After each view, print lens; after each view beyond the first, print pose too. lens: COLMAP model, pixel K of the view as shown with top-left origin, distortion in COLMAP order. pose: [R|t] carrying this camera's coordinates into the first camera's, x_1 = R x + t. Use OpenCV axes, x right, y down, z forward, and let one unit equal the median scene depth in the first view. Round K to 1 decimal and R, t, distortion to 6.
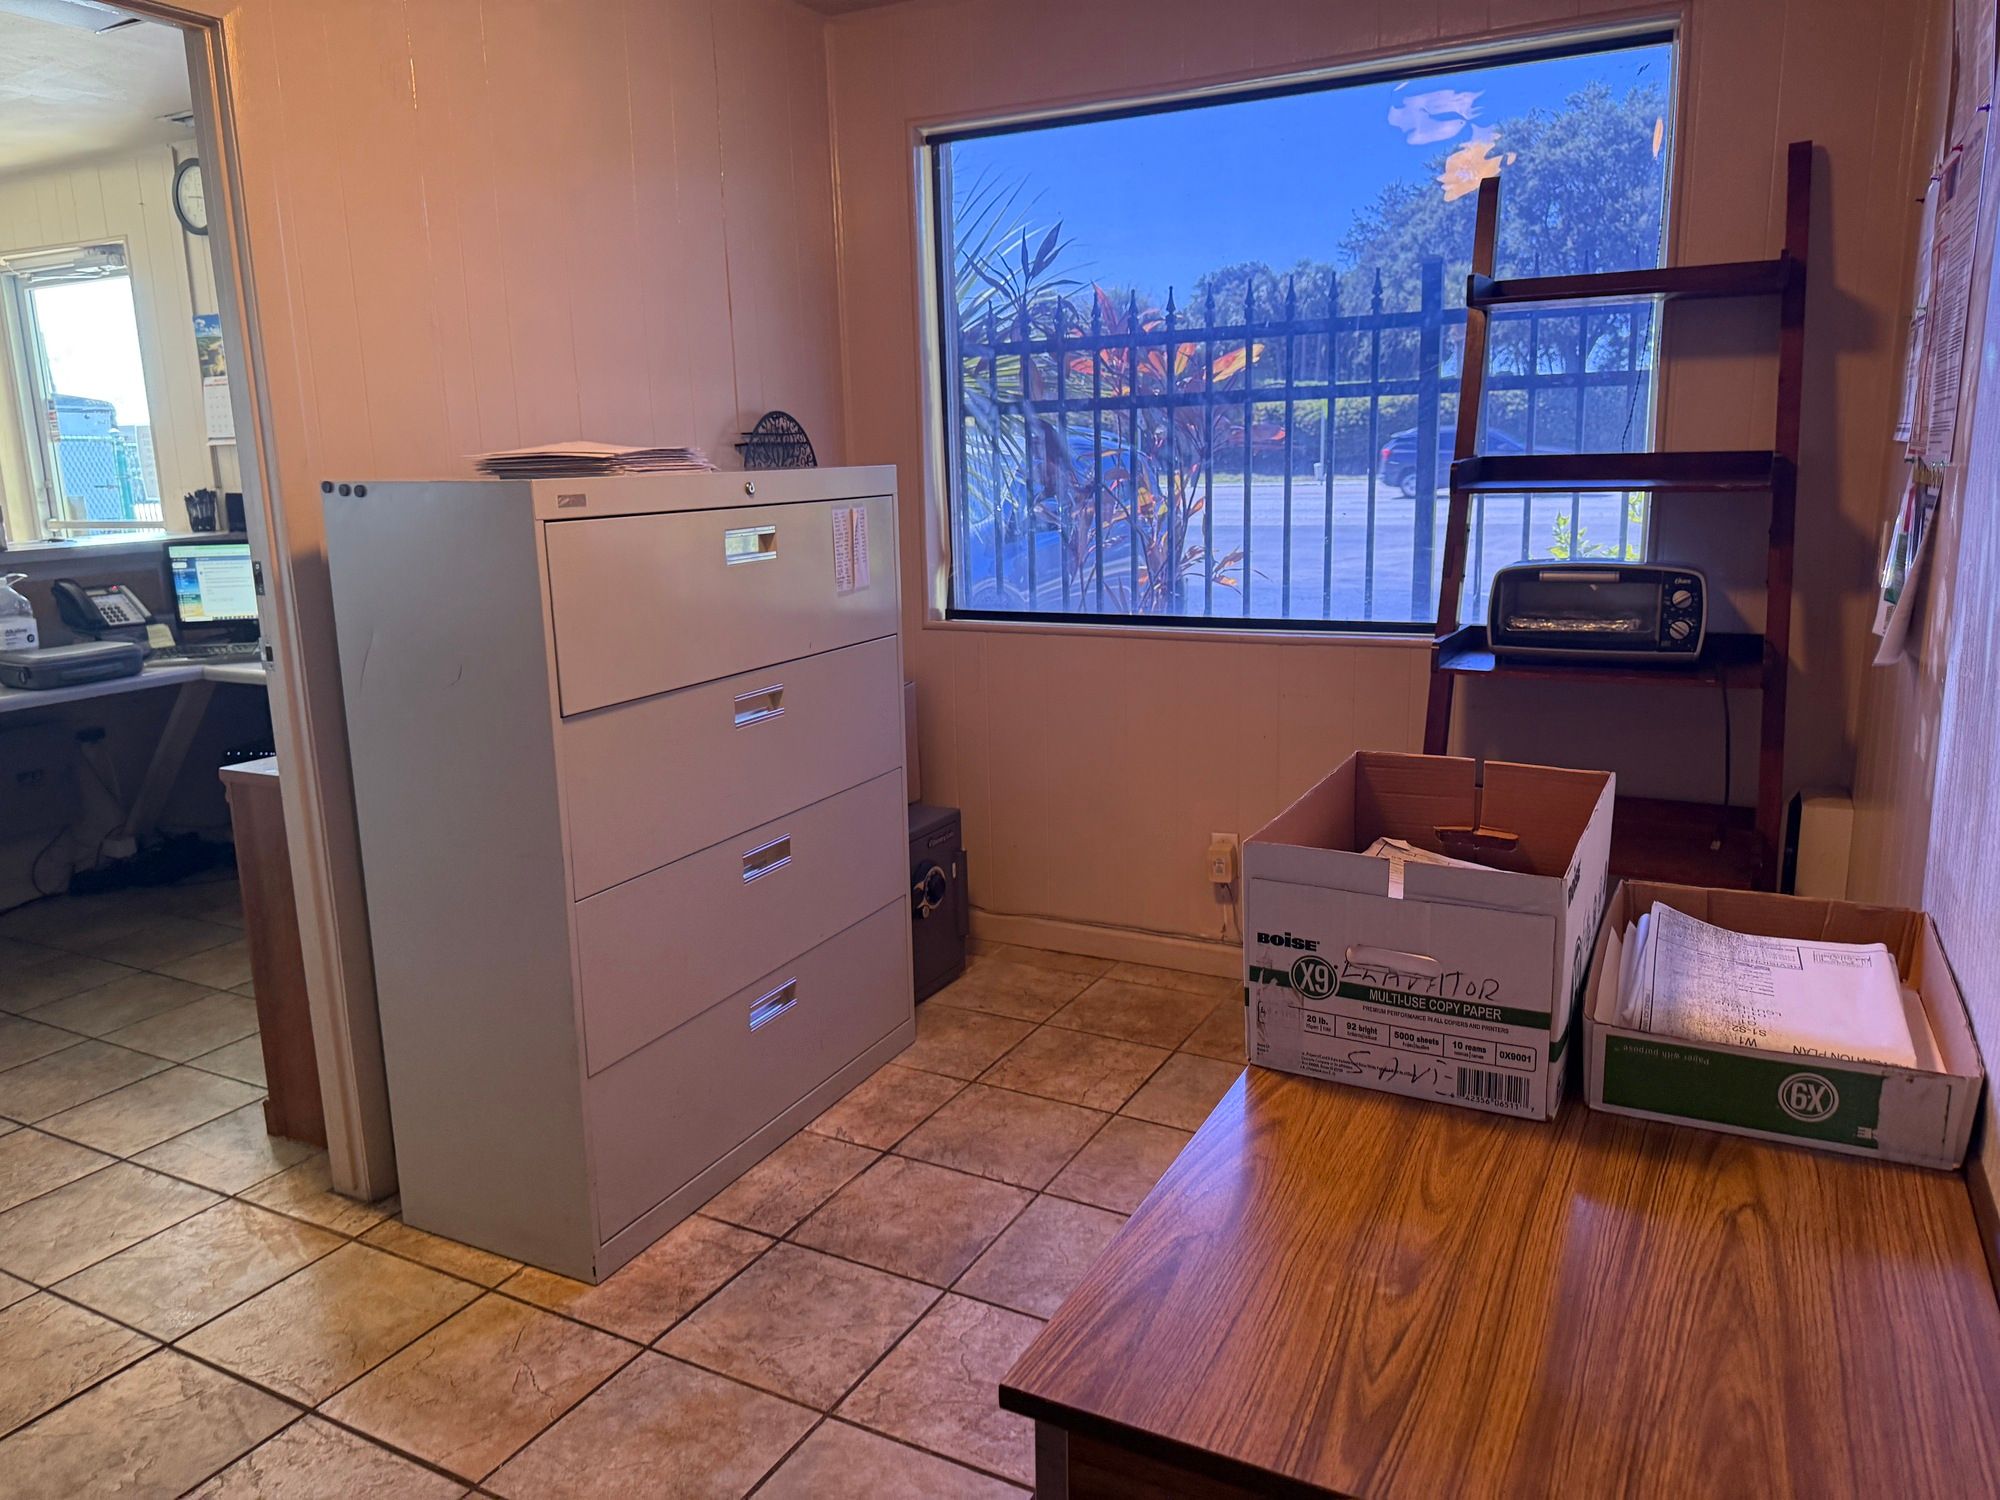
lens RADIAL K [[1413.9, 0, 949.6], [0, 1413.9, 763.8], [0, 0, 1]] dist [0.008271, -0.004061]
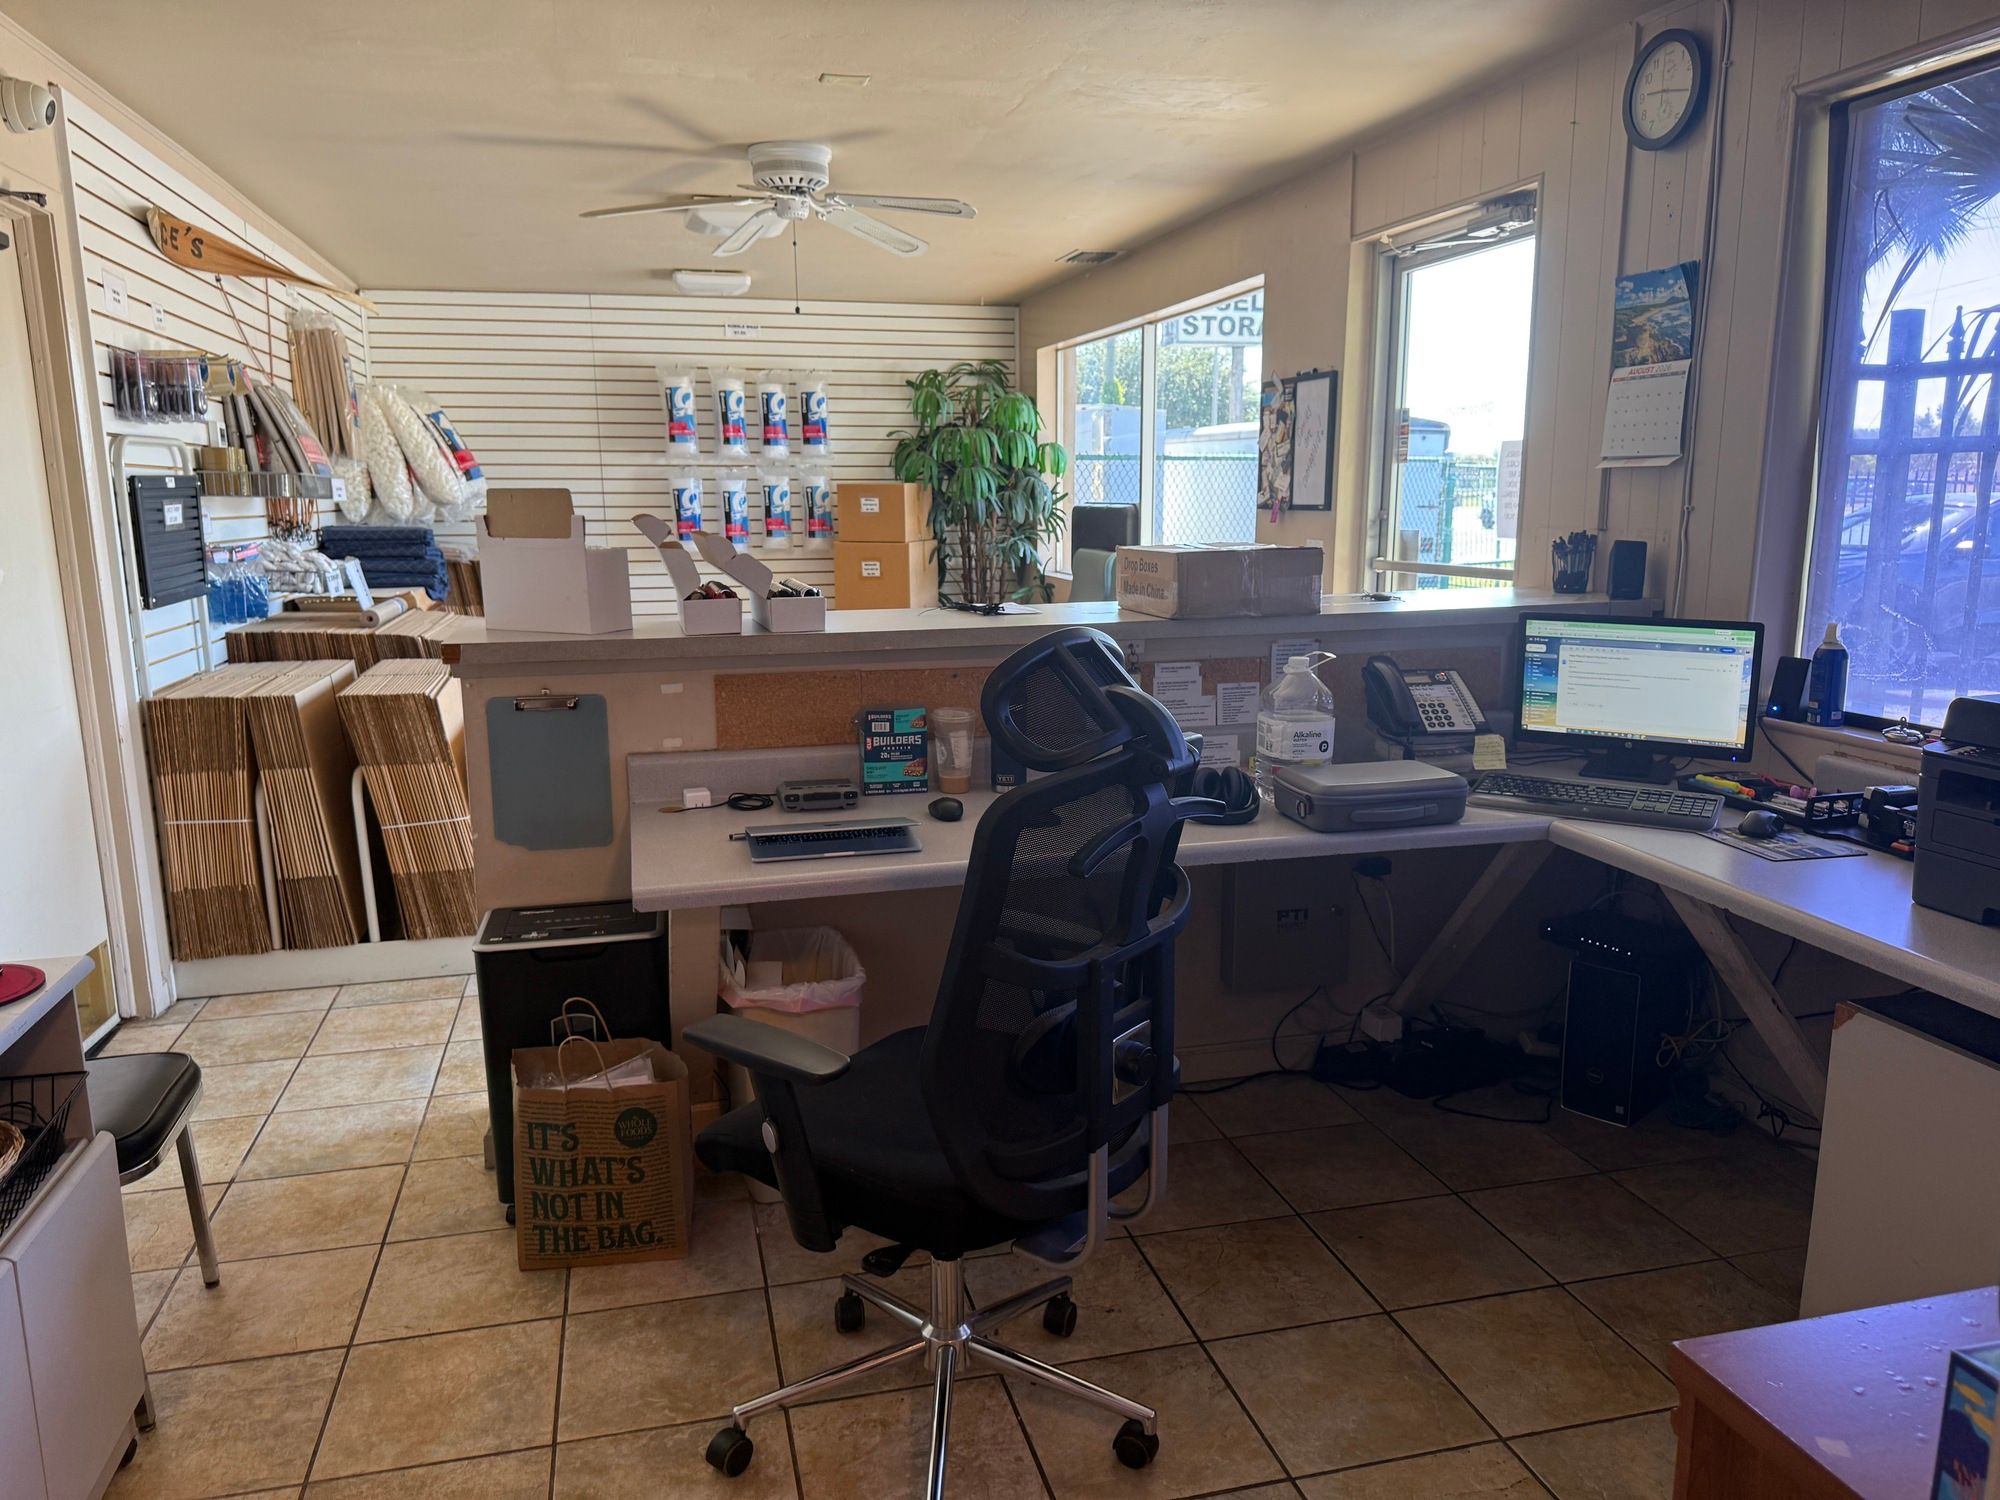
lens RADIAL K [[1413.9, 0, 996.1], [0, 1413.9, 756.5], [0, 0, 1]] dist [0.008271, -0.004061]
pose [[0.684046, 0.149125, -0.714033, -0.231179], [-0.162157, 0.985474, 0.050467, -0.081118], [0.711186, 0.081264, 0.698291, 0.354384]]
